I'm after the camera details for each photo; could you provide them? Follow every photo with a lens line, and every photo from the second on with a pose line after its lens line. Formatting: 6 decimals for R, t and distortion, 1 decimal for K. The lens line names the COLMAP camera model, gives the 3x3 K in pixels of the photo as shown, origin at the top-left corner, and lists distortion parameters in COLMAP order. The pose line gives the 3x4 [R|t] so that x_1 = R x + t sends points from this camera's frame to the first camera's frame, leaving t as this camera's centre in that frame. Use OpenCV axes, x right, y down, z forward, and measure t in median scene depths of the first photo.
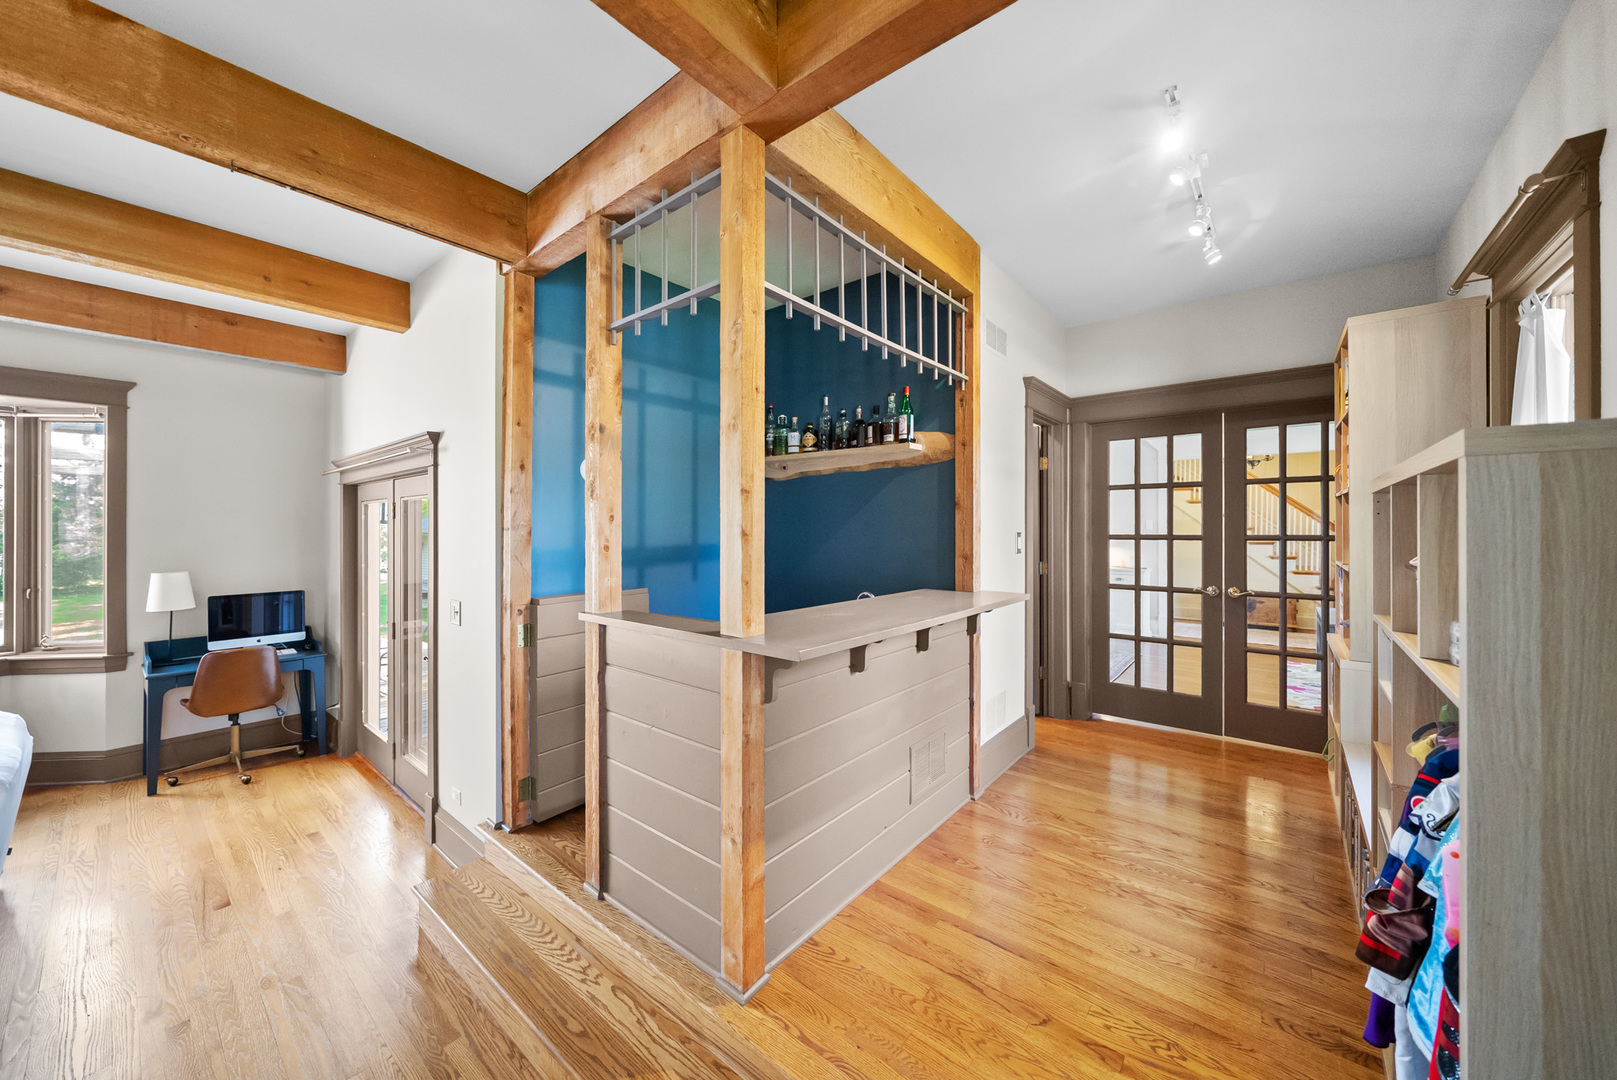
lens RADIAL K [[584.1, 0, 787.4], [0, 584.1, 528.0], [0, 0, 1]] dist [-0.006797, -0.000007]
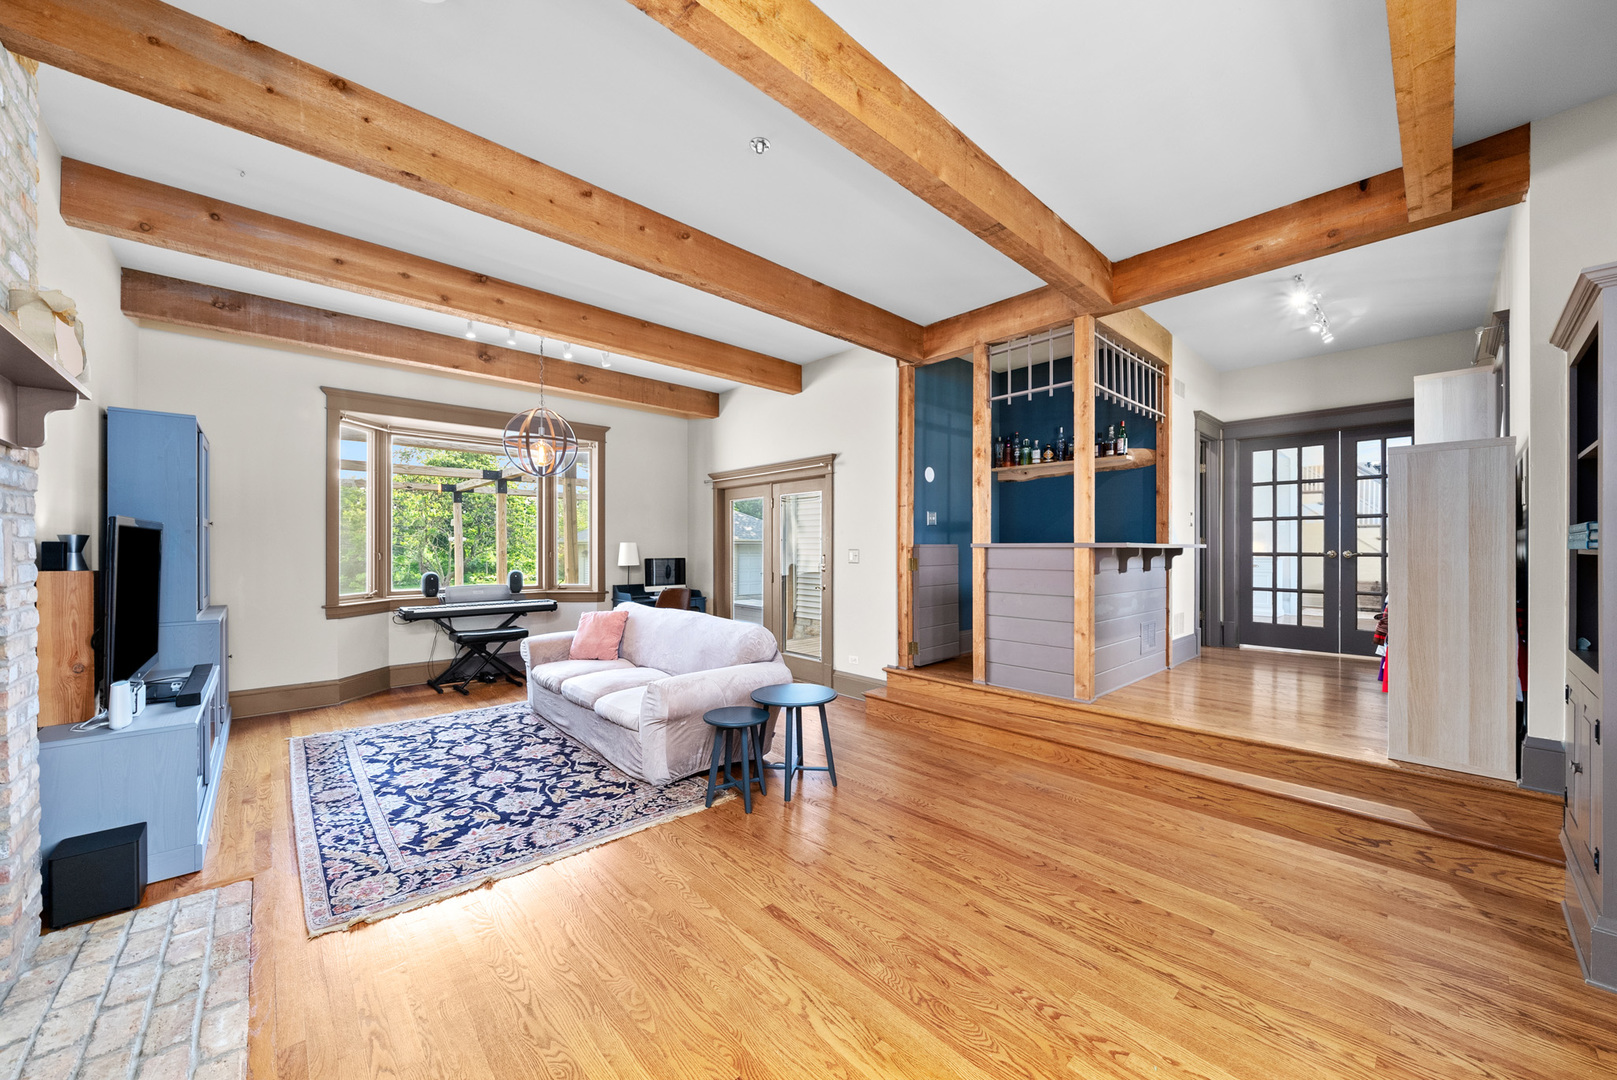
lens RADIAL K [[584.1, 0, 803.9], [0, 584.1, 544.4], [0, 0, 1]] dist [-0.006797, -0.000007]
pose [[0.991738, 0.001496, -0.128272, -0.386030], [-0.001669, 0.999998, -0.001243, 0.087824], [0.128270, 0.001447, 0.991738, -0.601299]]
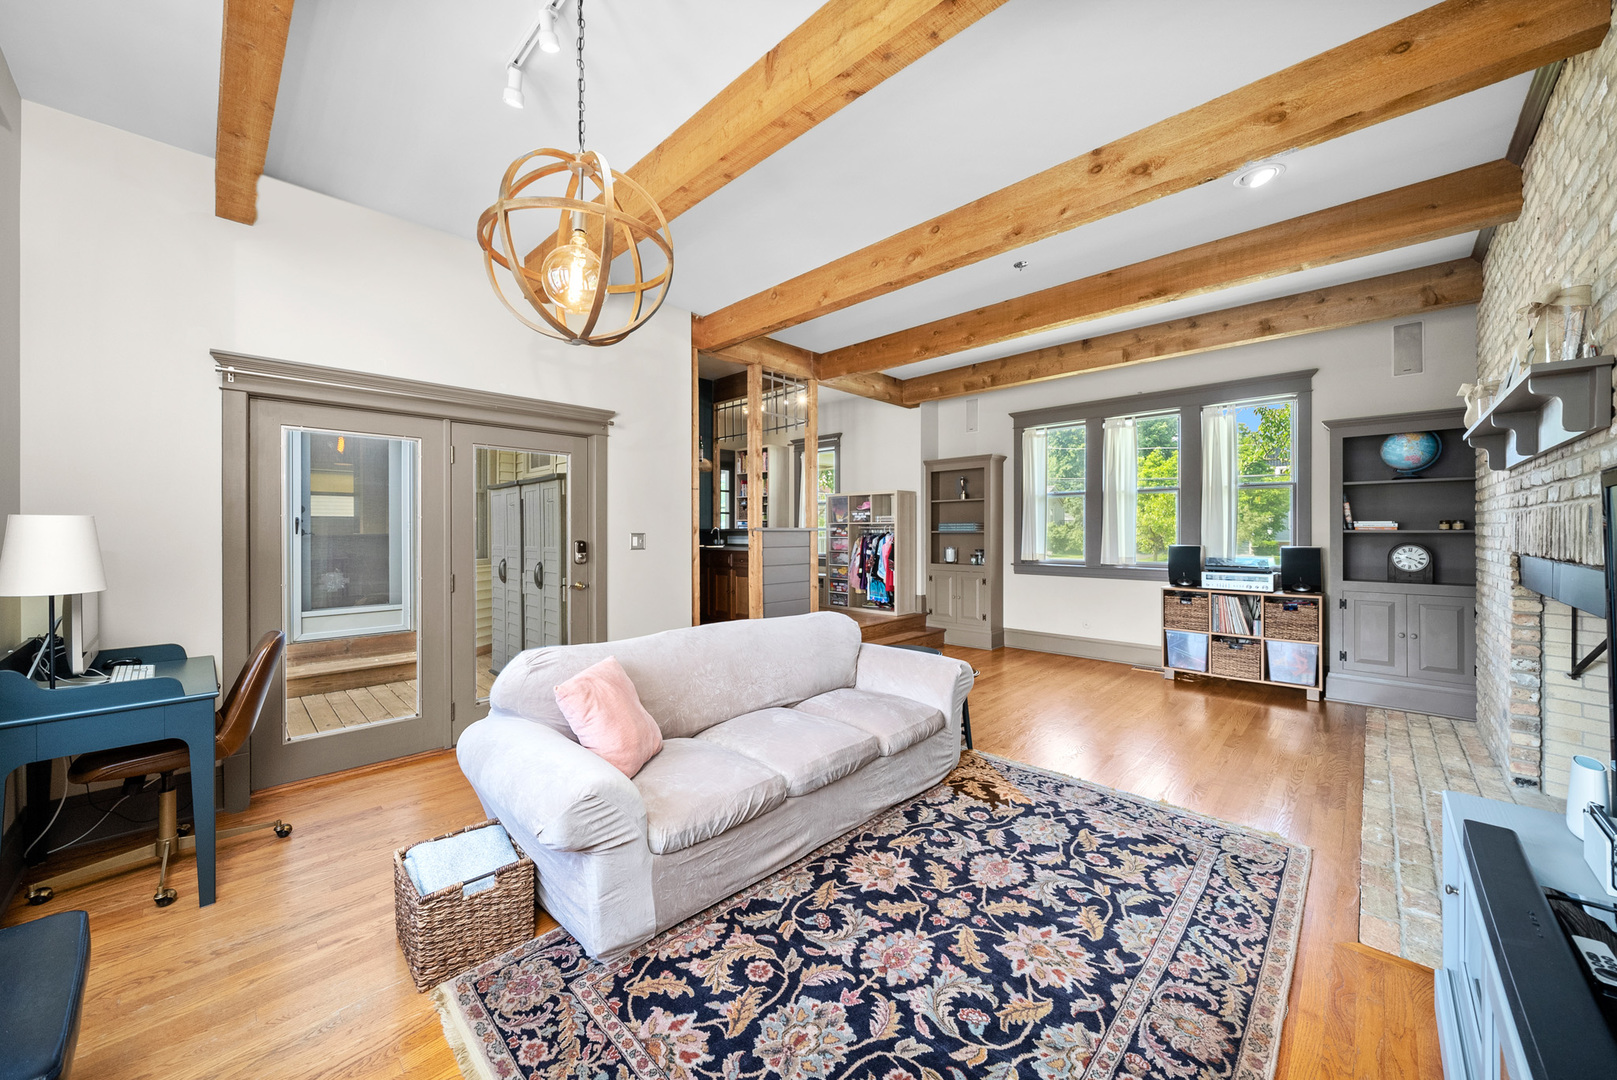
lens RADIAL K [[584.1, 0, 799.9], [0, 584.1, 533.5], [0, 0, 1]] dist [-0.006797, -0.000007]
pose [[0.082004, -0.002557, 0.996629, -1.564064], [-0.001686, 0.999995, 0.002704, 0.094706], [-0.996631, -0.001902, 0.082000, 0.360643]]
